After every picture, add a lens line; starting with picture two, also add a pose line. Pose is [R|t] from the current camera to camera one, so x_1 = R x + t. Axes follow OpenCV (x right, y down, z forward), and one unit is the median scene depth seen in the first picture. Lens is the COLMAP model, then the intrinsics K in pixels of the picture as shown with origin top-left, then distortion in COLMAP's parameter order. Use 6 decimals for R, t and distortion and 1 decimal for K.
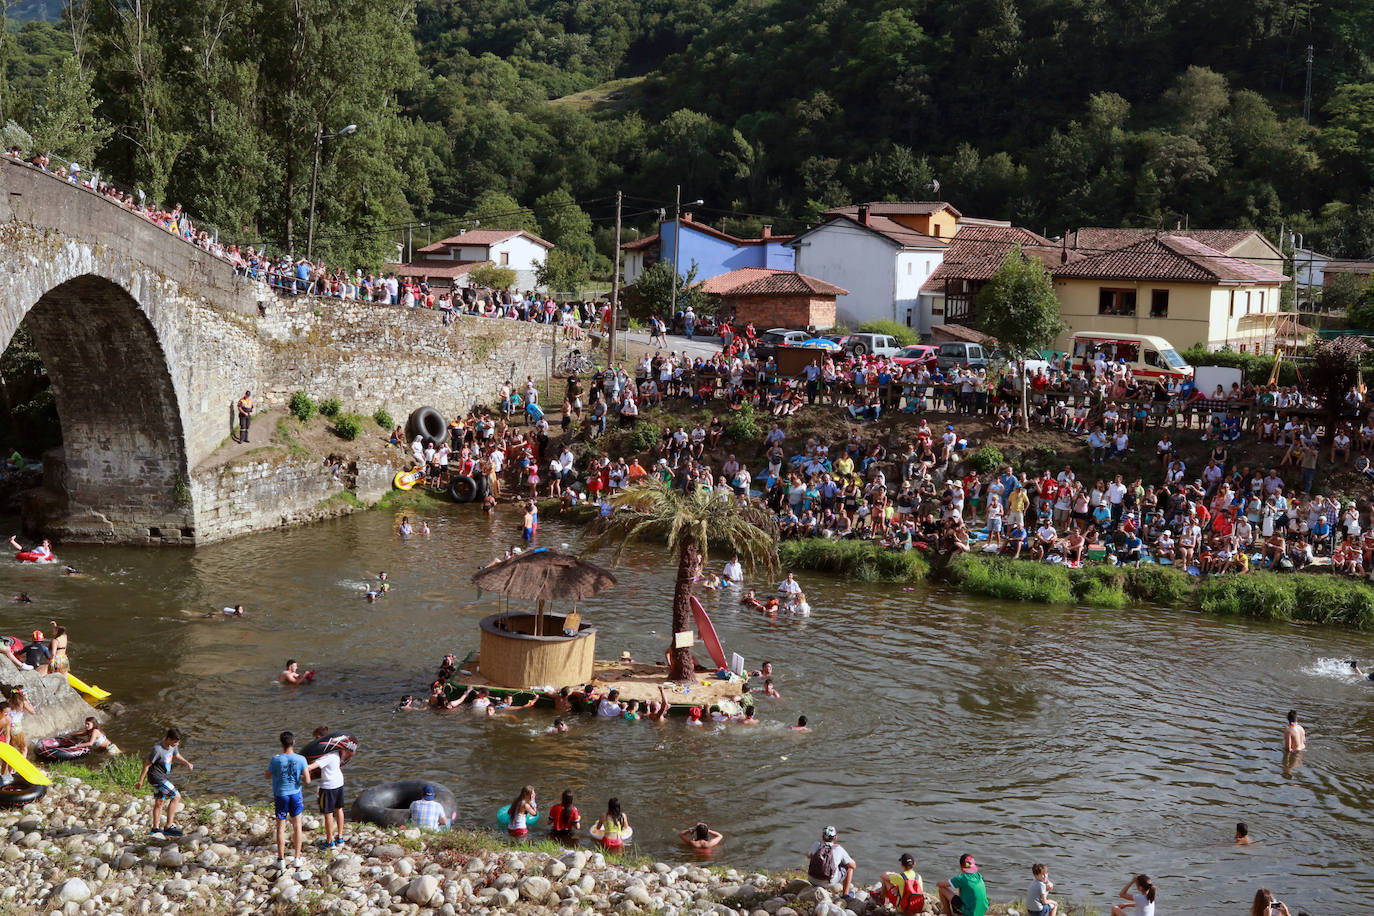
lens RADIAL K [[1570.7, 0, 687.0], [0, 1570.7, 458.0], [0, 0, 1]] dist [-0.018308, -0.018002]
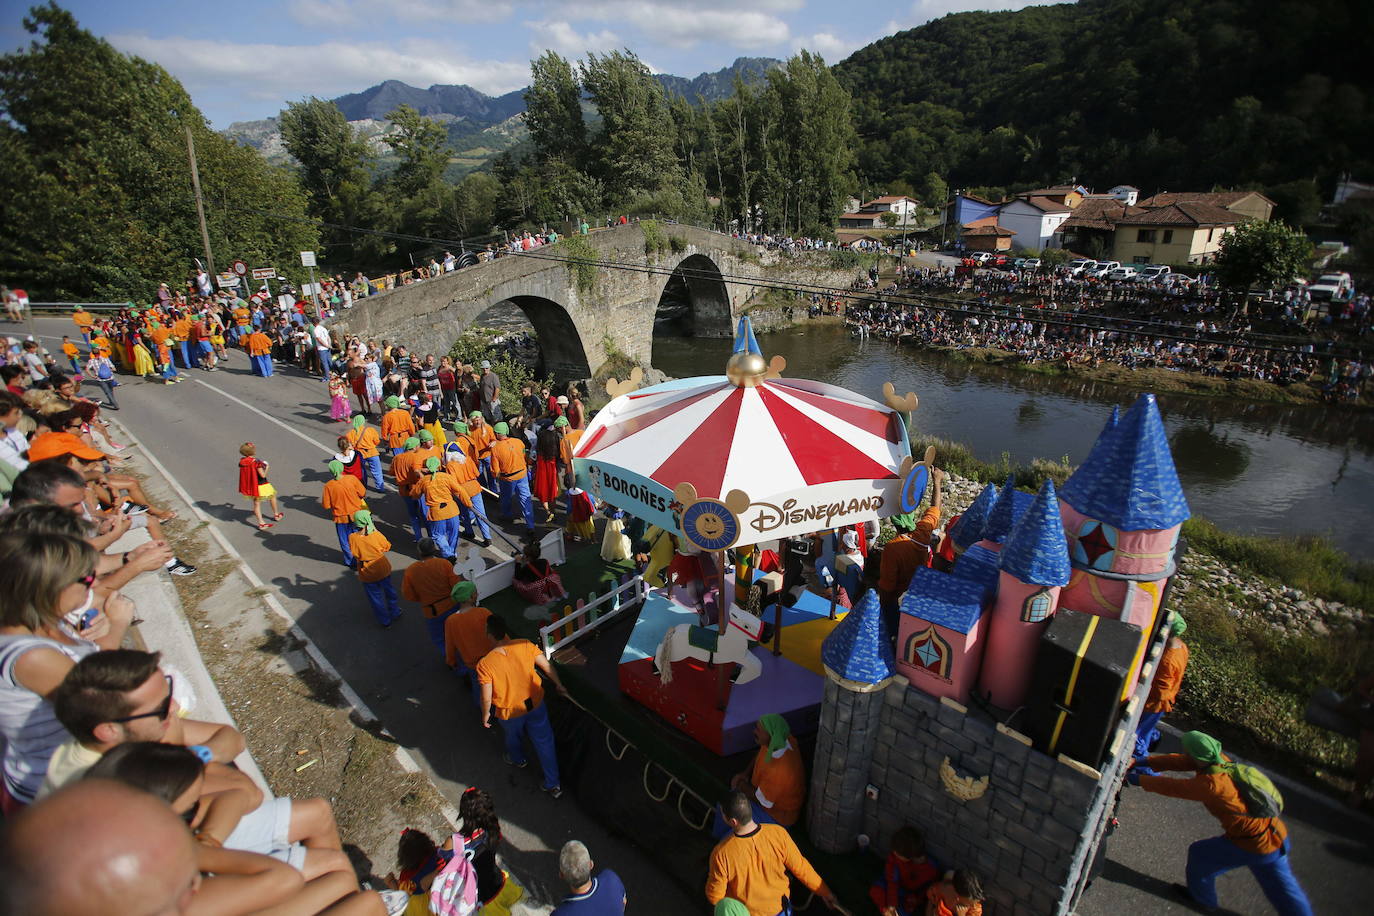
lens RADIAL K [[662.0, 0, 687.0], [0, 662.0, 458.0], [0, 0, 1]] dist [-0.073181, 0.031891]
pose [[0.903145, 0.102972, -0.416804, 0.091939], [0.002837, 0.969360, 0.245629, -0.019201], [0.429326, -0.223021, 0.875181, -0.122174]]
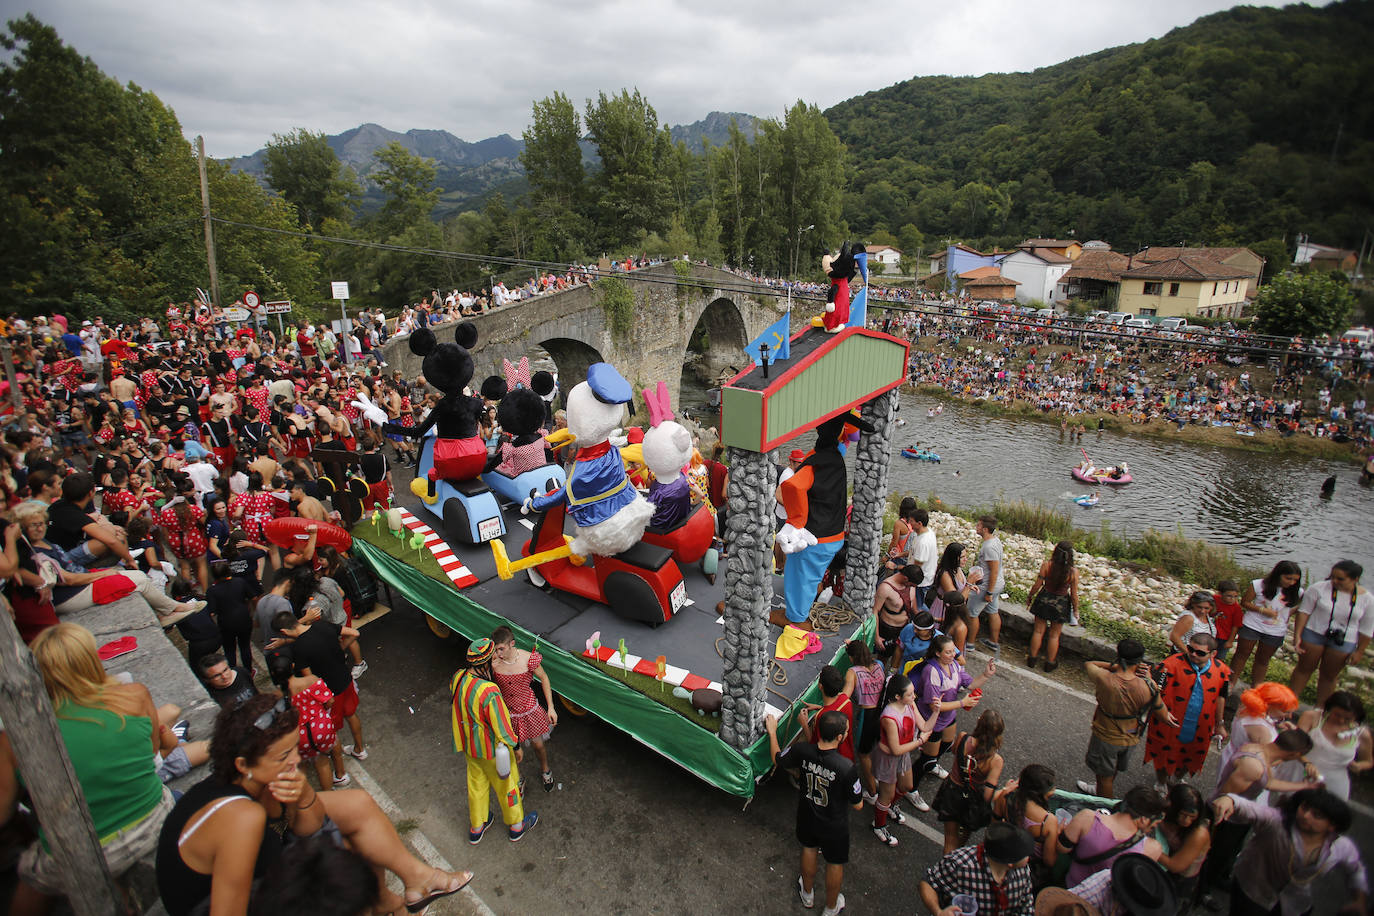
lens RADIAL K [[662.0, 0, 687.0], [0, 662.0, 458.0], [0, 0, 1]] dist [-0.073181, 0.031891]
pose [[0.920691, 0.083584, -0.381237, 0.032180], [-0.013660, 0.983102, 0.182548, -0.019607], [0.390053, -0.162863, 0.906275, -0.105138]]
